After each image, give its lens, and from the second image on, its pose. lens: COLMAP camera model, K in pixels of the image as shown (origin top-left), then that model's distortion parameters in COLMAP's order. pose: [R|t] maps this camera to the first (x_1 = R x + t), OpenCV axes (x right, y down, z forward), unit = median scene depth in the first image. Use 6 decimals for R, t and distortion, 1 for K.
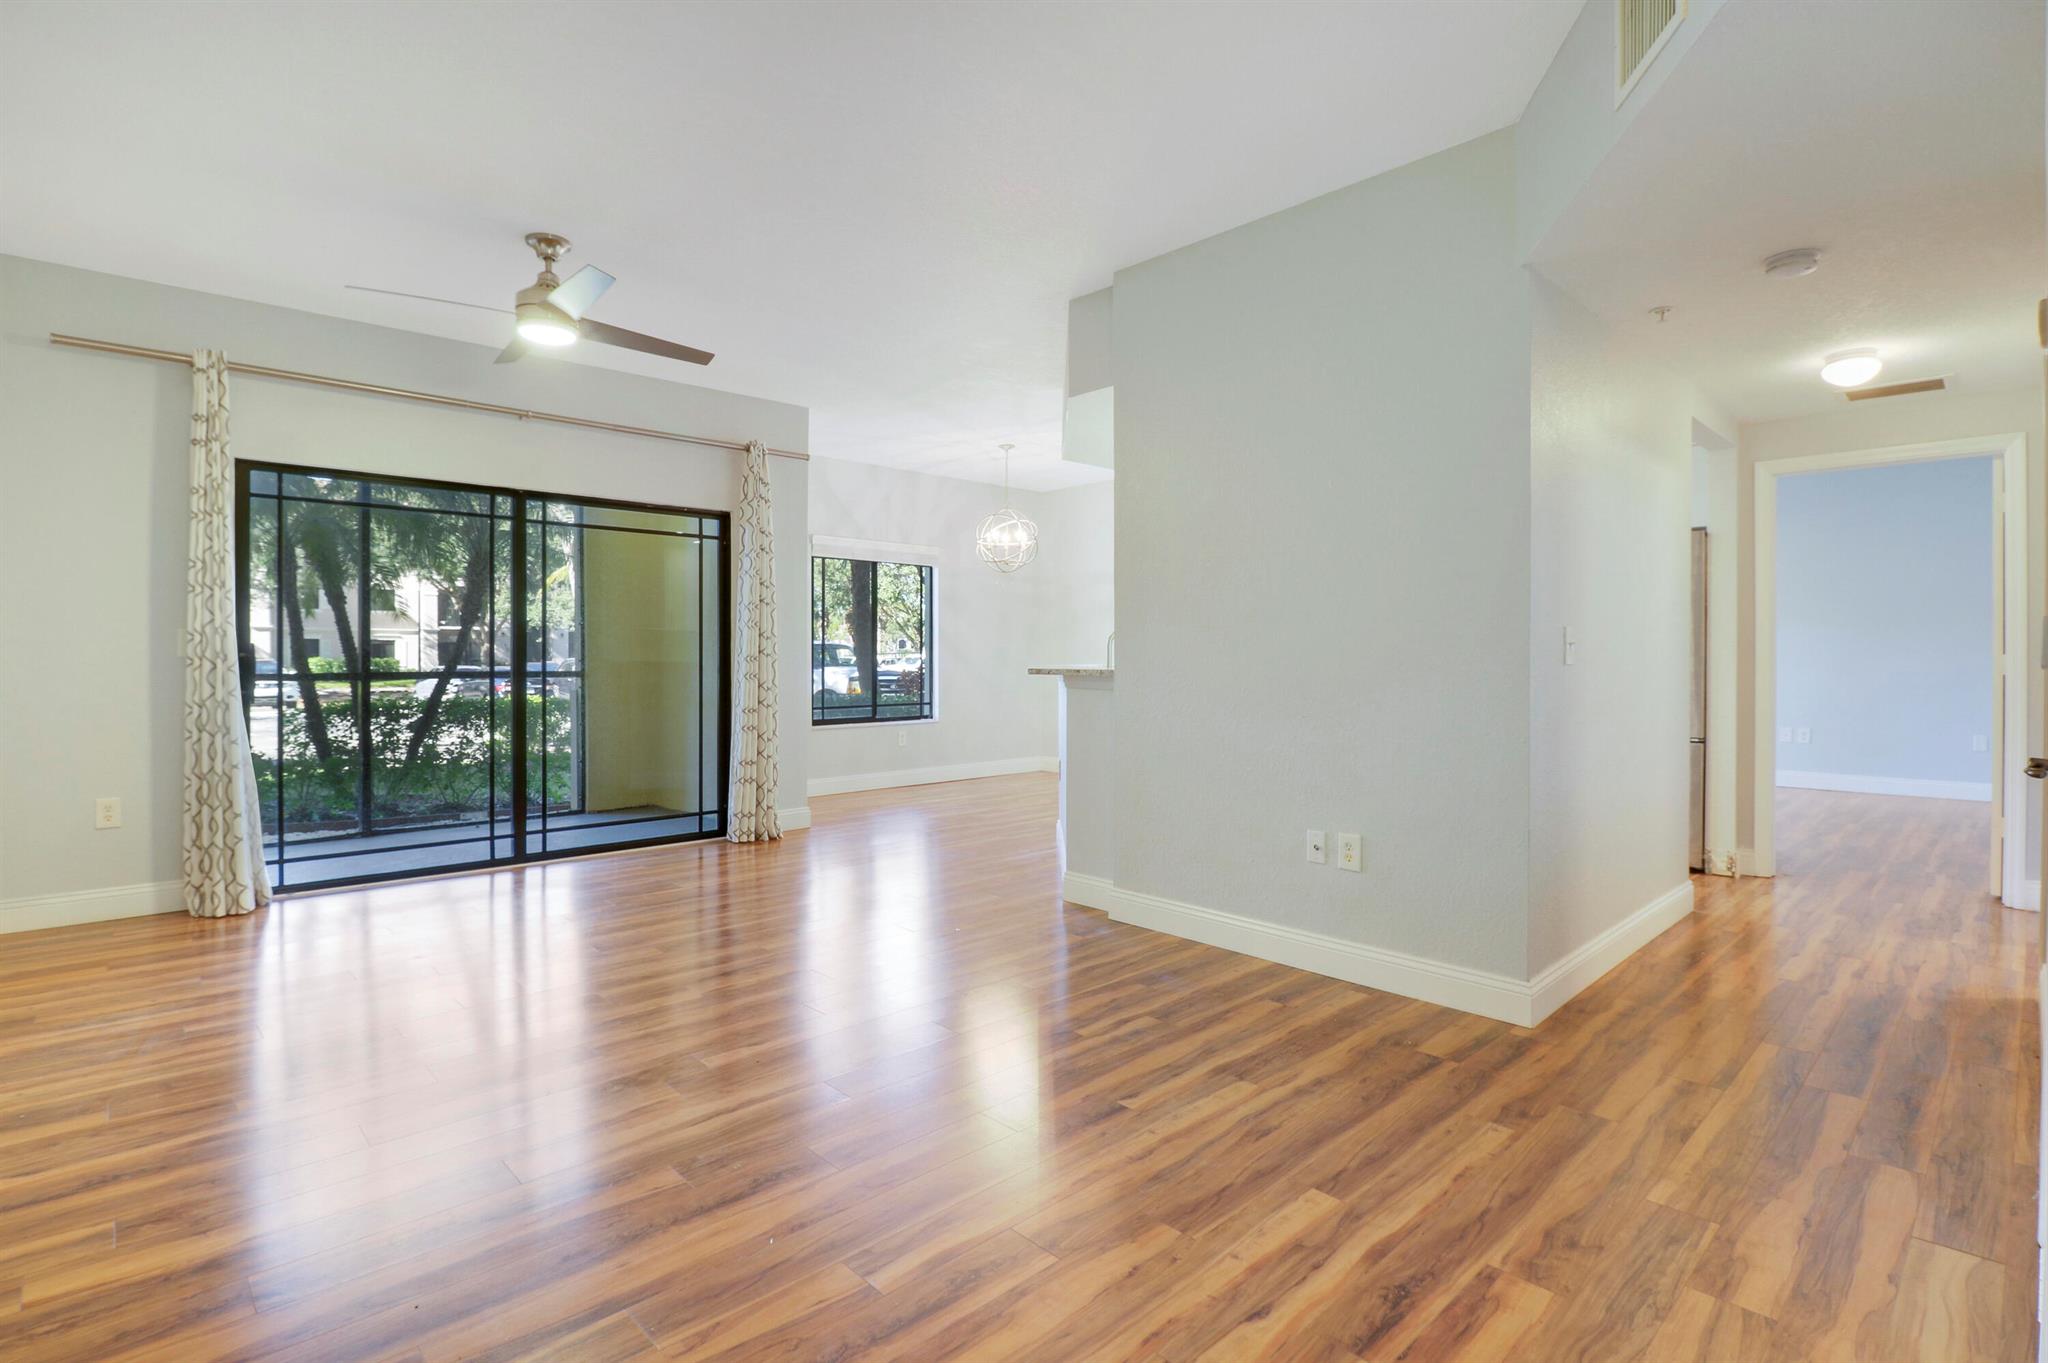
lens RADIAL K [[953.0, 0, 1024.0], [0, 953.0, 681.5], [0, 0, 1]] dist [-0.012346, -0.000286]
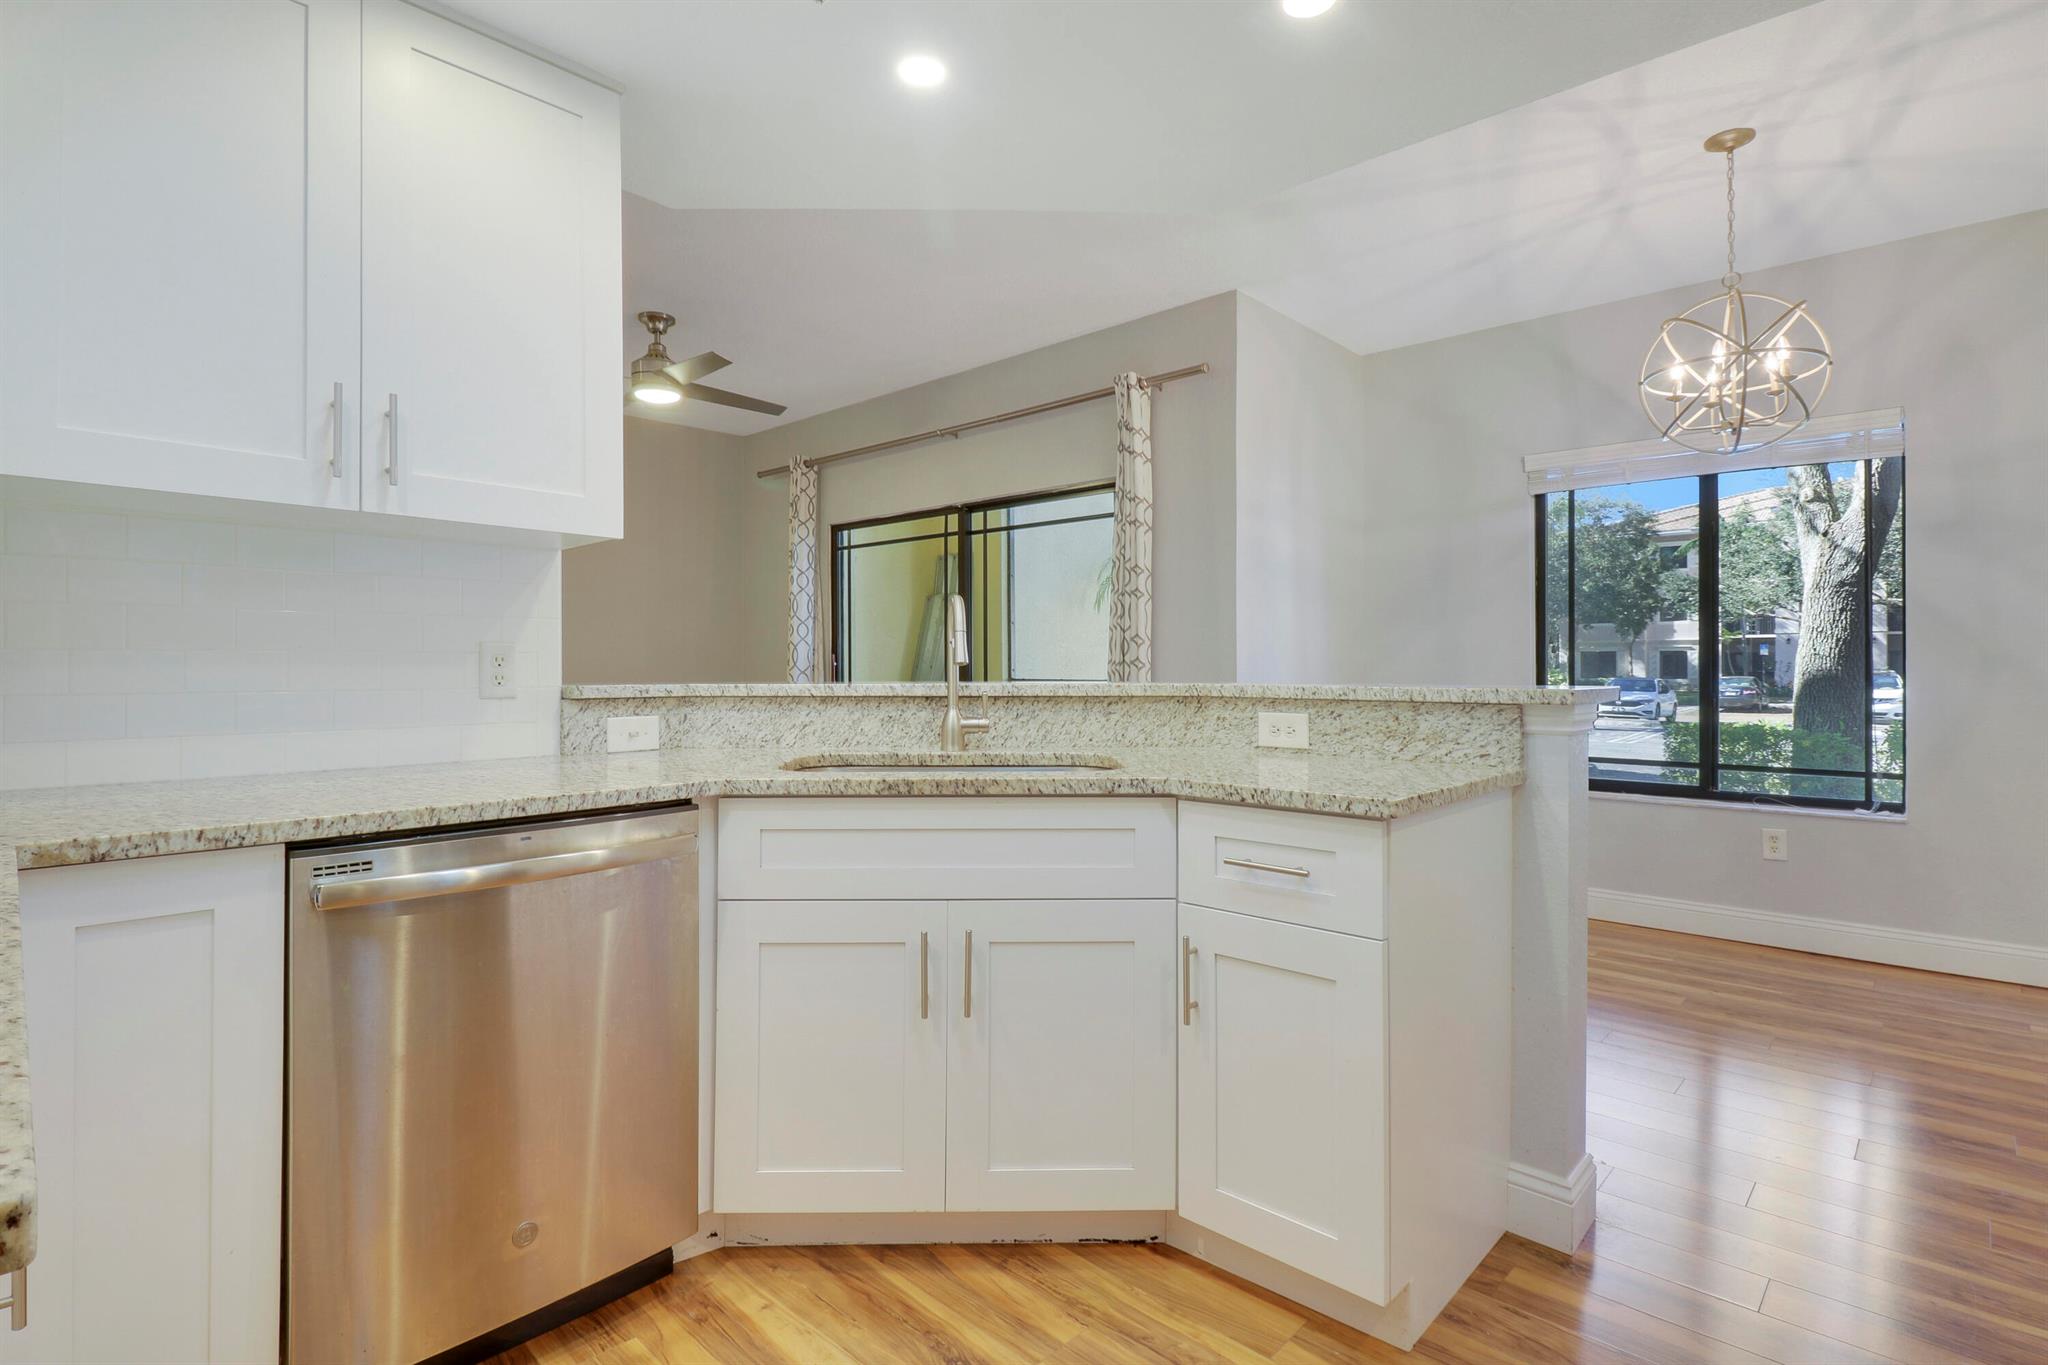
lens RADIAL K [[1001.2, 0, 1018.7], [0, 1001.2, 624.5], [0, 0, 1]] dist [0.010262, 0.000024]
pose [[0.062871, -0.045179, -0.996999, 0.558483], [-0.028048, 0.998500, -0.047015, -0.021151], [0.997627, 0.030920, 0.061510, 0.997064]]
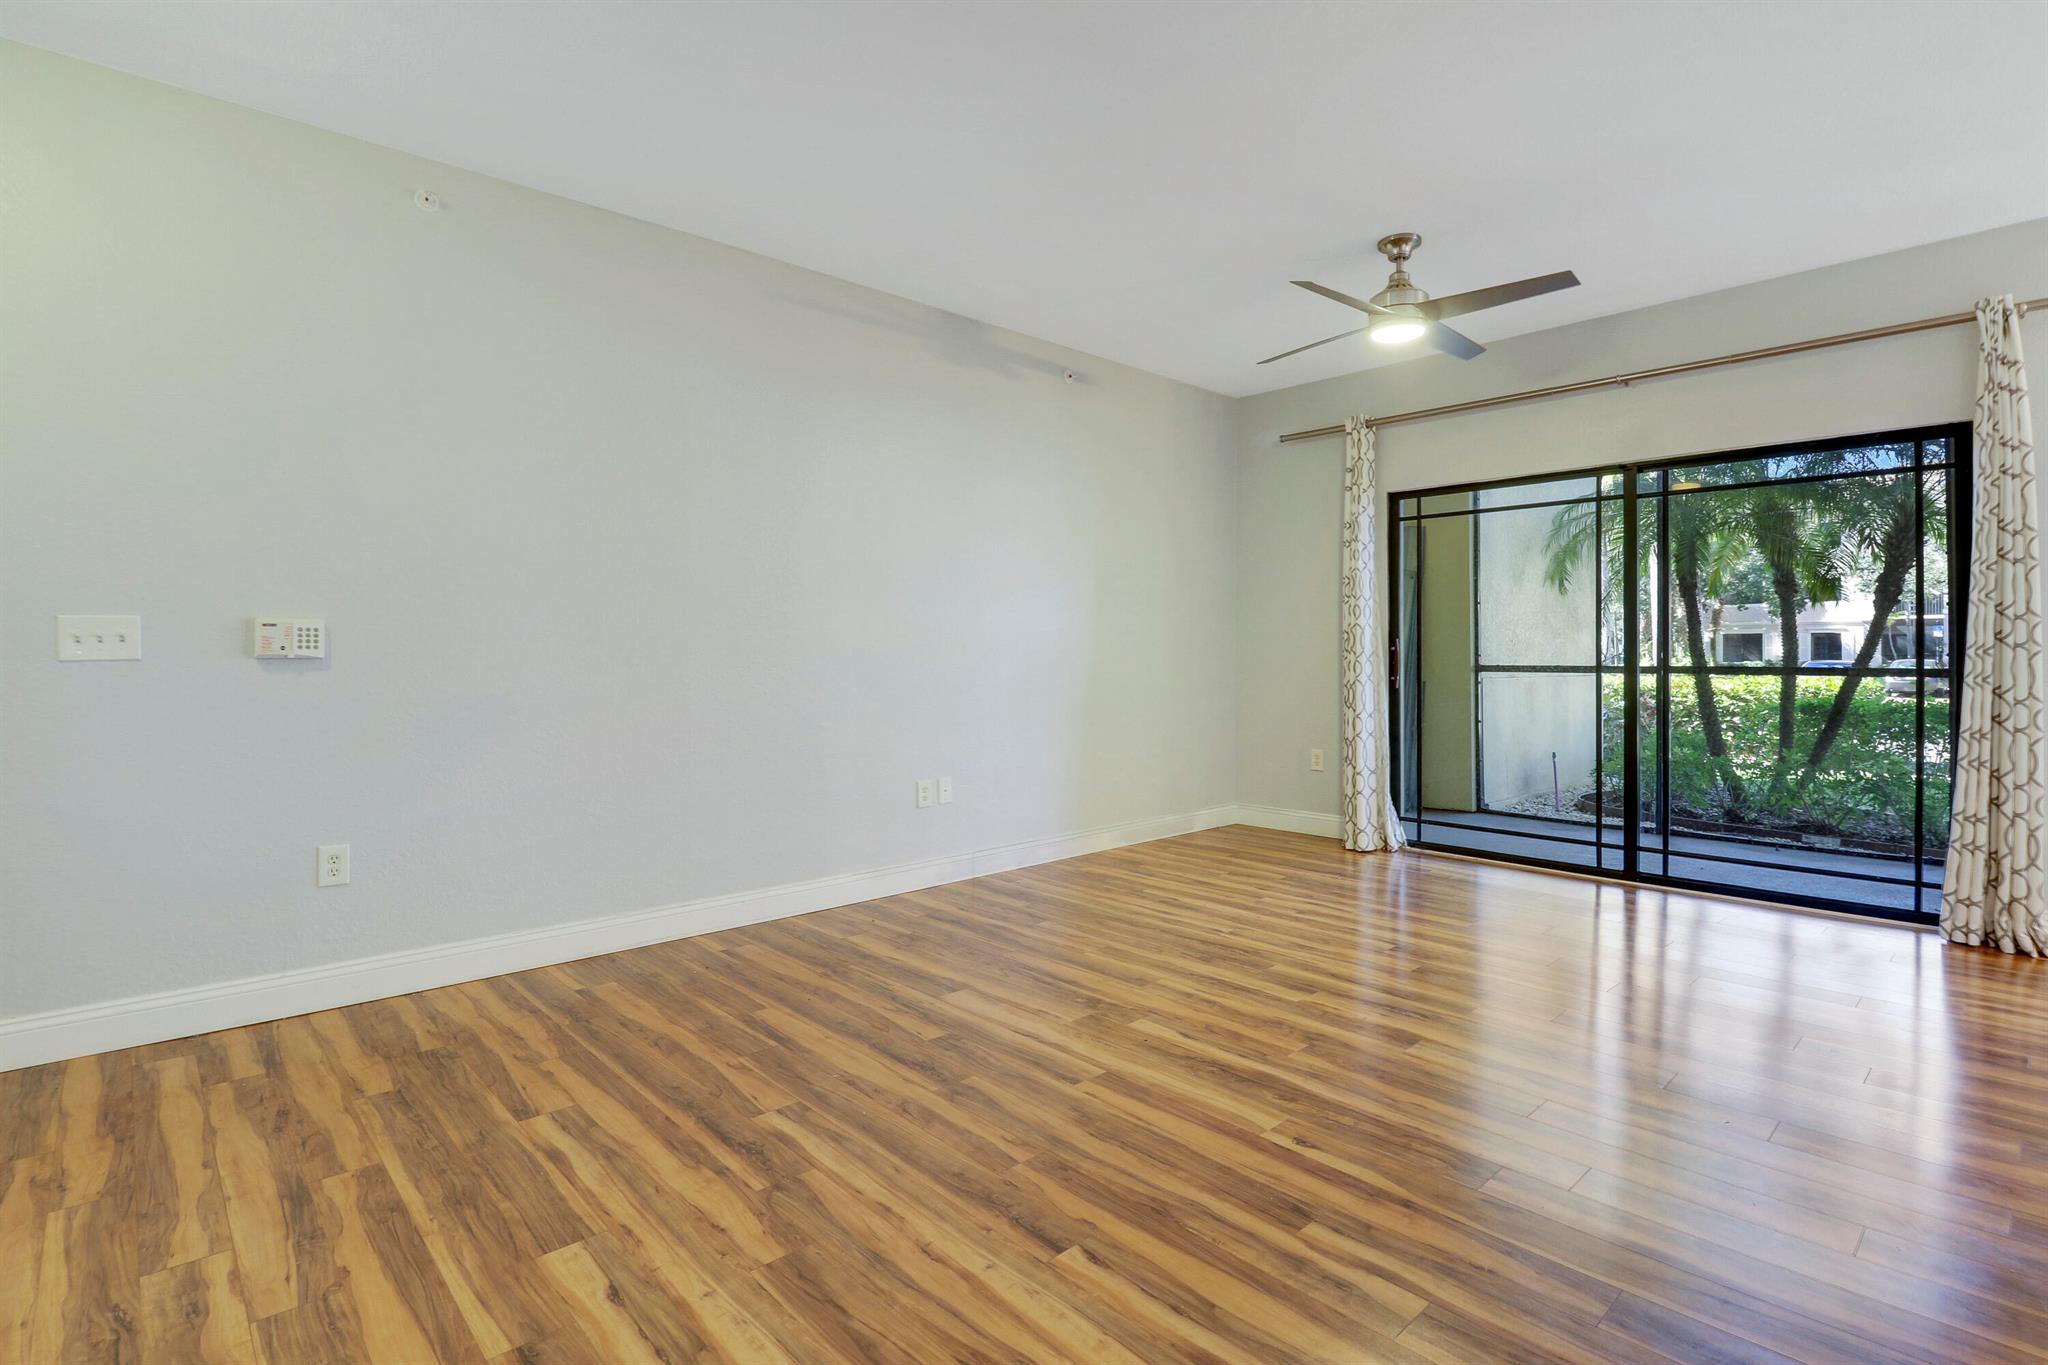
lens RADIAL K [[977.9, 0, 1024.2], [0, 977.9, 656.3], [0, 0, 1]] dist [-0.021155, -0.000763]
pose [[-0.002841, 0.002243, -0.999993, 0.391466], [-0.025427, 0.999674, 0.002314, -0.007288], [0.999673, 0.025434, -0.002783, 0.437612]]
